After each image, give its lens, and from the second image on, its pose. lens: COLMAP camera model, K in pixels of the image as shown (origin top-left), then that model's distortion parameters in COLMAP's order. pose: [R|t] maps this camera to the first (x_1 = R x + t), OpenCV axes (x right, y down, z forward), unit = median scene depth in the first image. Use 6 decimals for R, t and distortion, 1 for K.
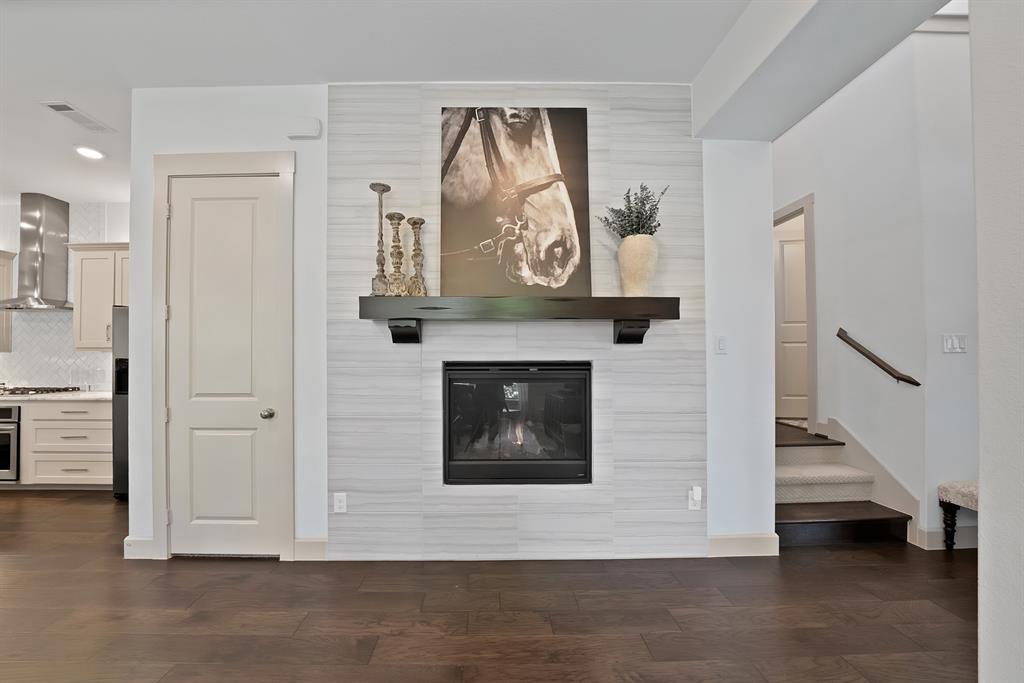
lens RADIAL K [[362.3, 0, 504.0], [0, 362.3, 353.1], [0, 0, 1]] dist [-0.020386, 0.001666]
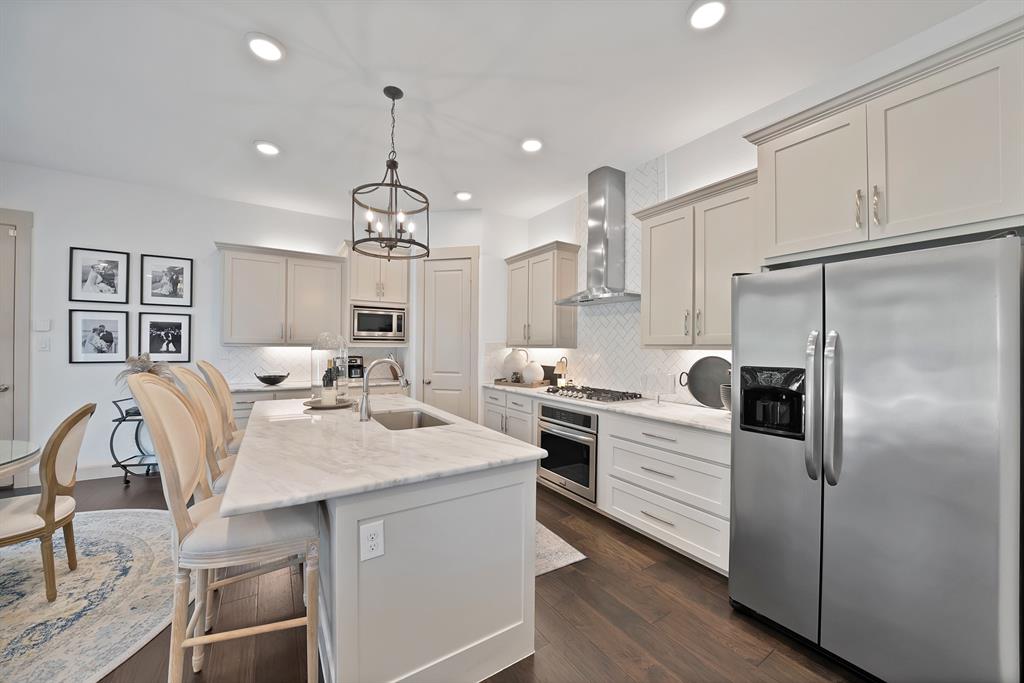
lens RADIAL K [[362.3, 0, 499.3], [0, 362.3, 346.8], [0, 0, 1]] dist [-0.020386, 0.001666]
pose [[0.497797, 0.007784, -0.867258, -0.676181], [-0.007008, 0.999963, 0.004953, -0.011691], [0.867265, 0.003612, 0.497834, 0.329833]]
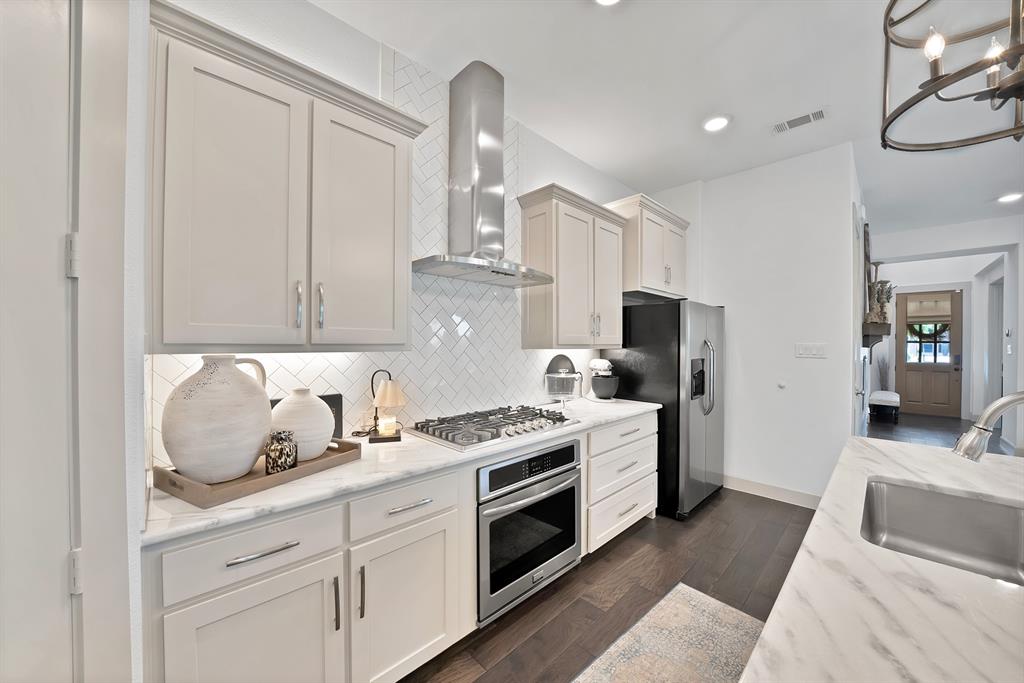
lens RADIAL K [[362.3, 0, 523.3], [0, 362.3, 345.4], [0, 0, 1]] dist [-0.020386, 0.001666]
pose [[0.738056, 0.002897, 0.674733, -1.703516], [-0.009205, 0.999941, 0.005776, -0.015513], [-0.674677, -0.010474, 0.738039, 0.533755]]
